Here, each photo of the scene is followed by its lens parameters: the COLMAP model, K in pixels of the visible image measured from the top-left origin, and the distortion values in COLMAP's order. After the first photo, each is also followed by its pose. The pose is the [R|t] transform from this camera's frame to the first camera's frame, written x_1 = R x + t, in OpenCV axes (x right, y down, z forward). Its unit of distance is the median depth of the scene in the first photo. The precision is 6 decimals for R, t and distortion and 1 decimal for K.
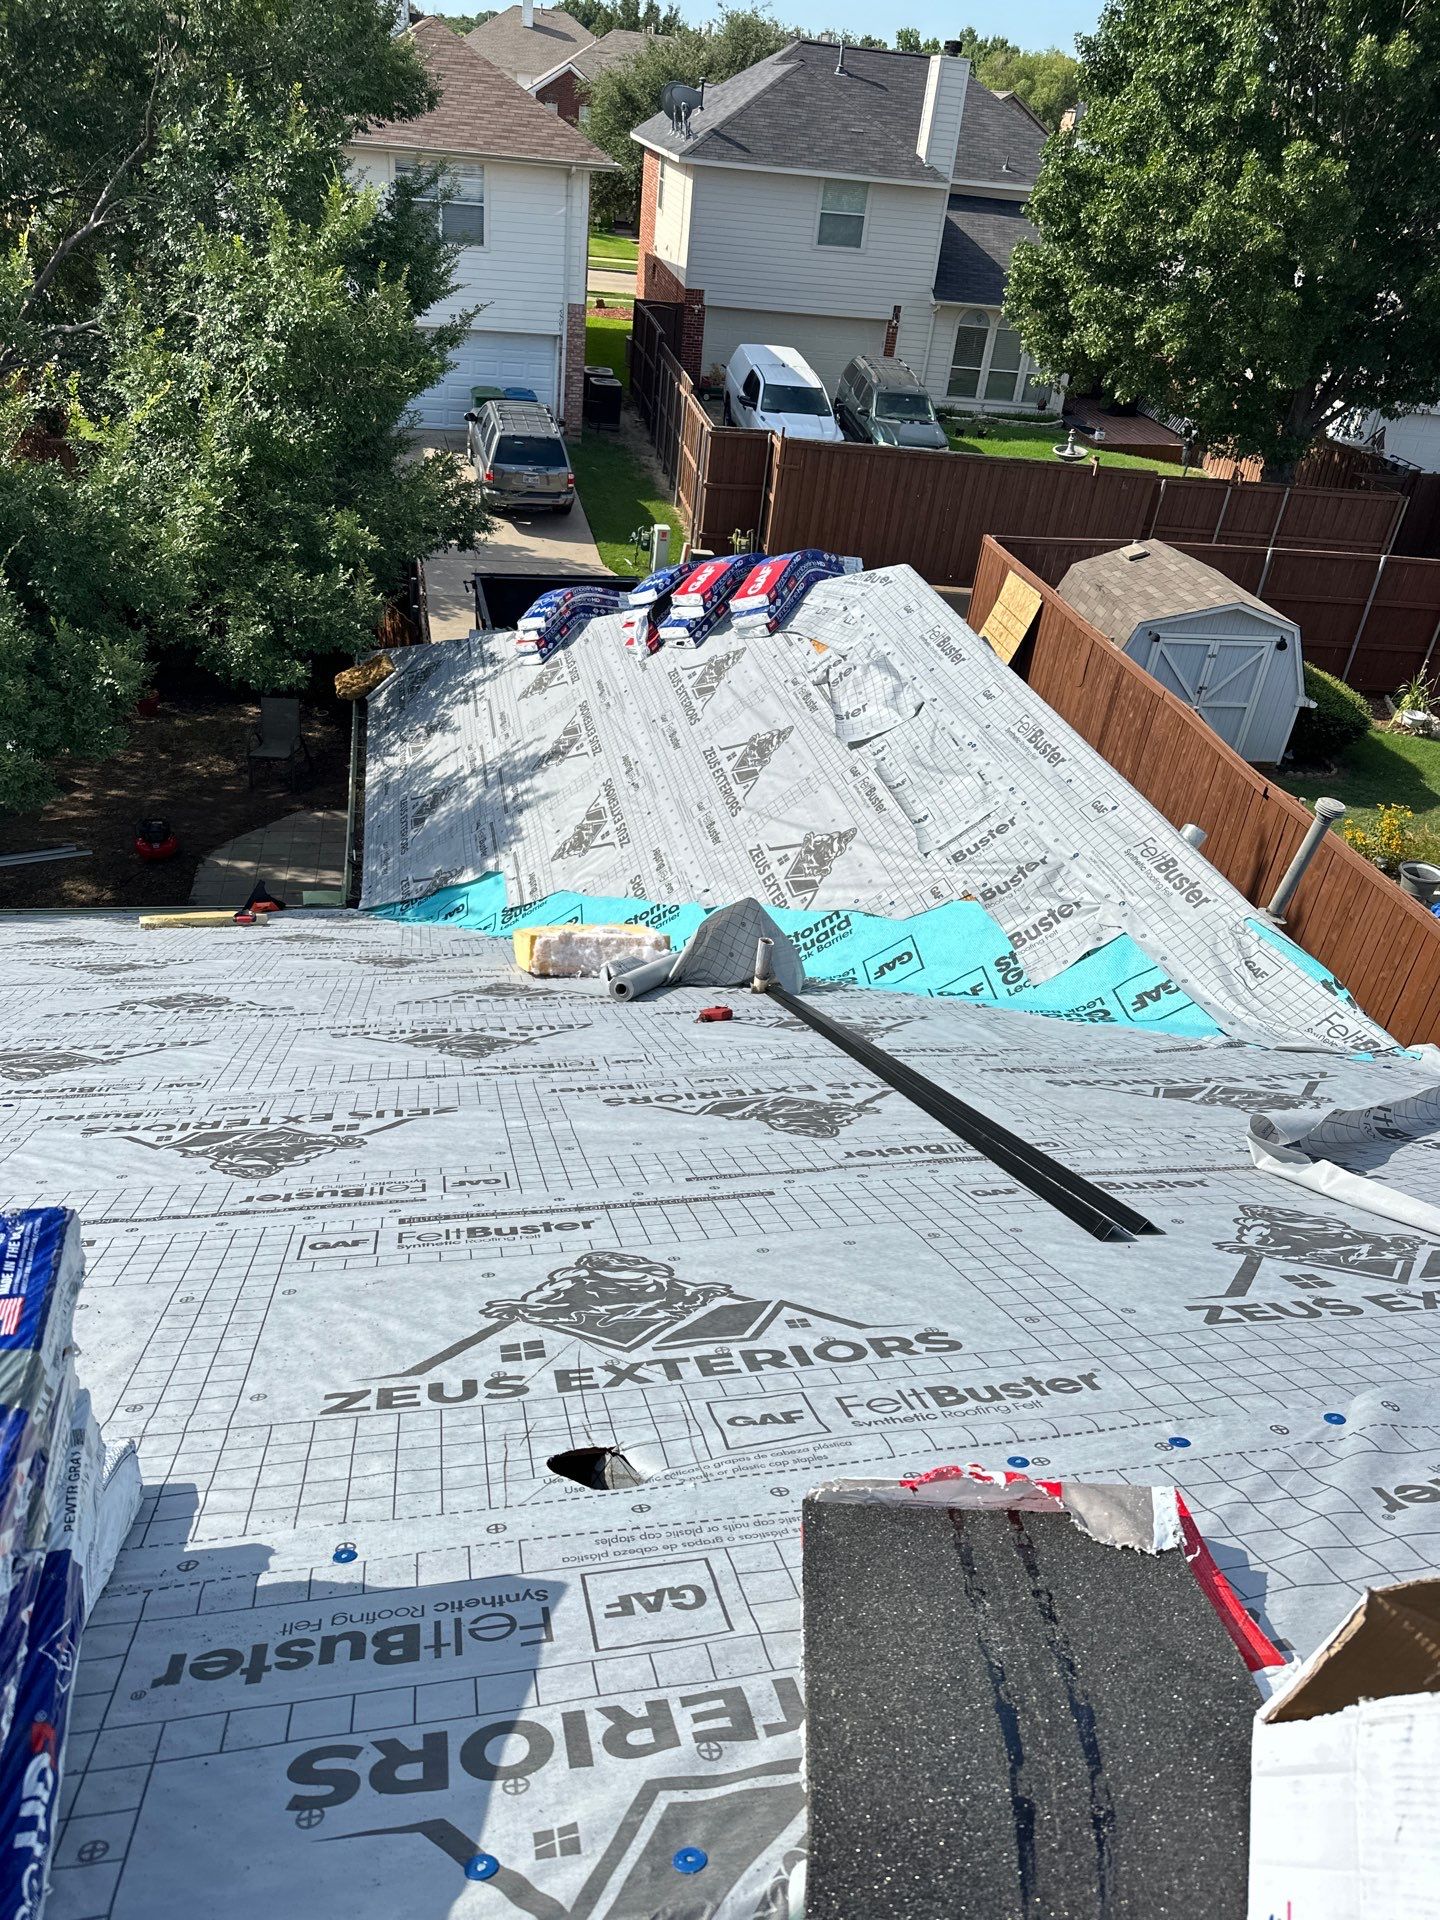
lens RADIAL K [[1352.1, 0, 717.7], [0, 1352.1, 957.1], [0, 0, 1]] dist [0.046461, -0.060058]
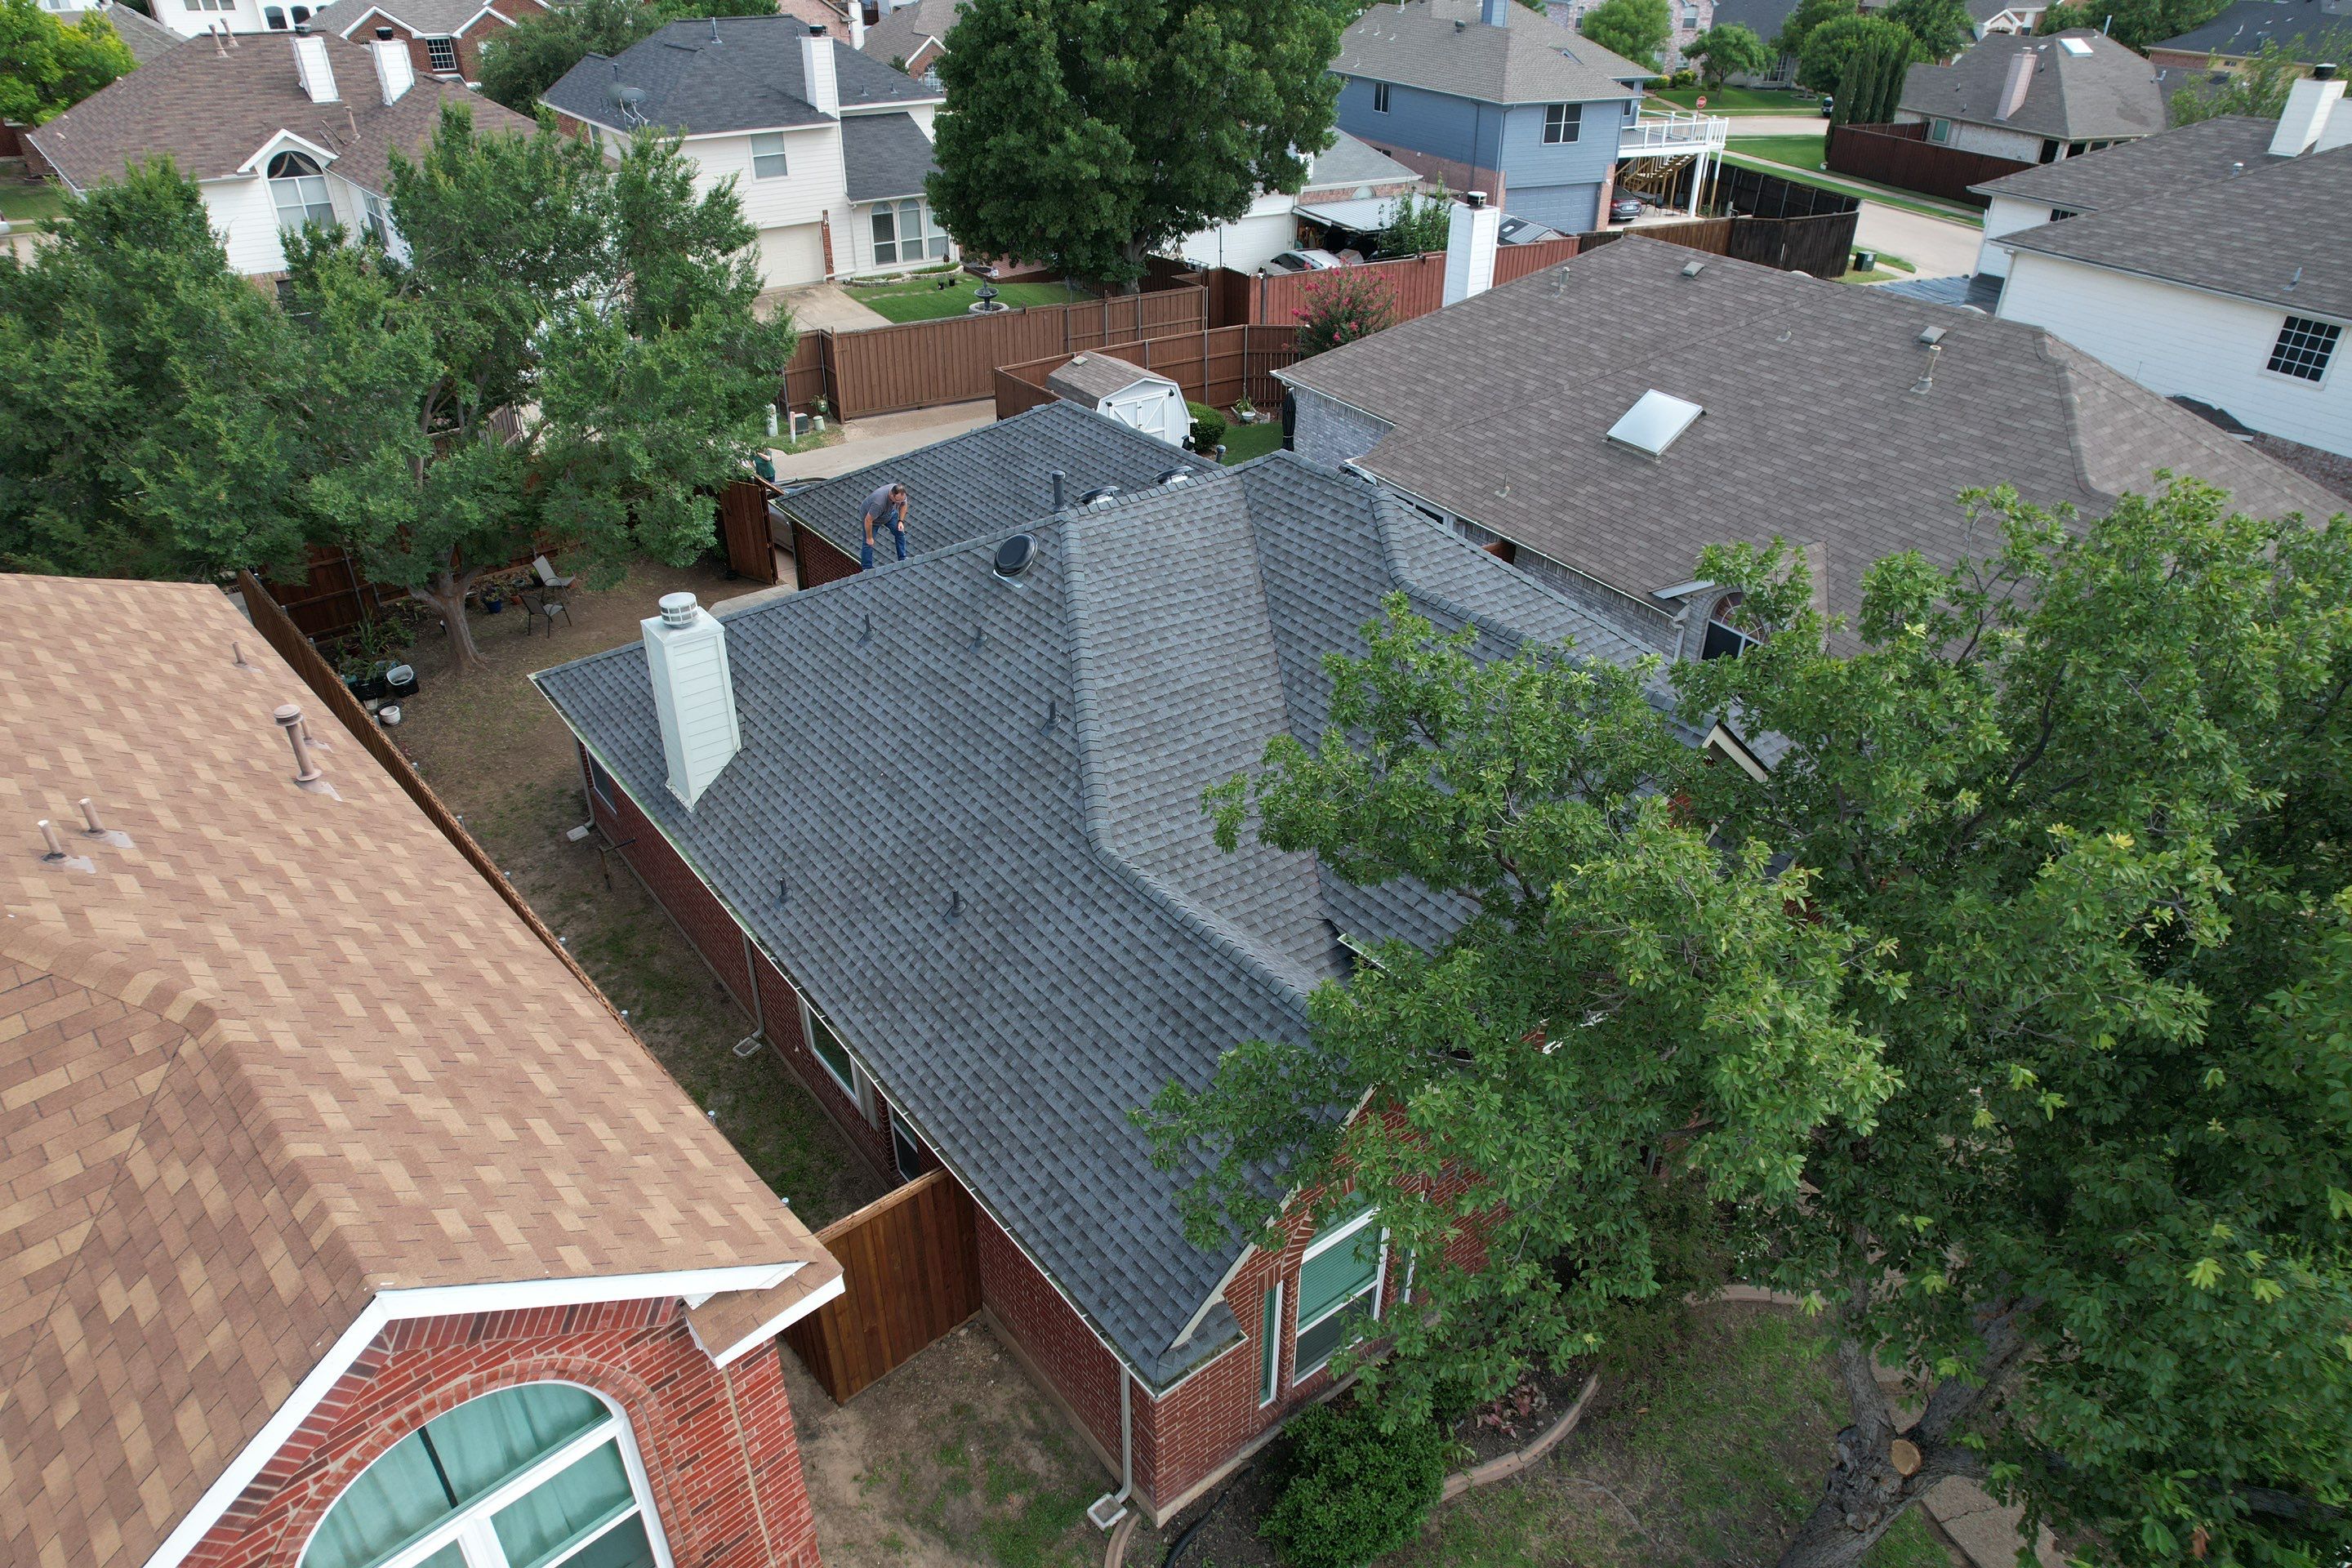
lens RADIAL K [[1500.6, 0, 1190.1], [0, 1500.6, 798.6], [0, 0, 1]] dist [-0.075577, 0.066635]
pose [[0.890950, -0.310767, 0.331108, -0.381259], [0.308523, 0.949273, 0.060778, 0.167918], [-0.333199, 0.048004, 0.941634, -0.838272]]
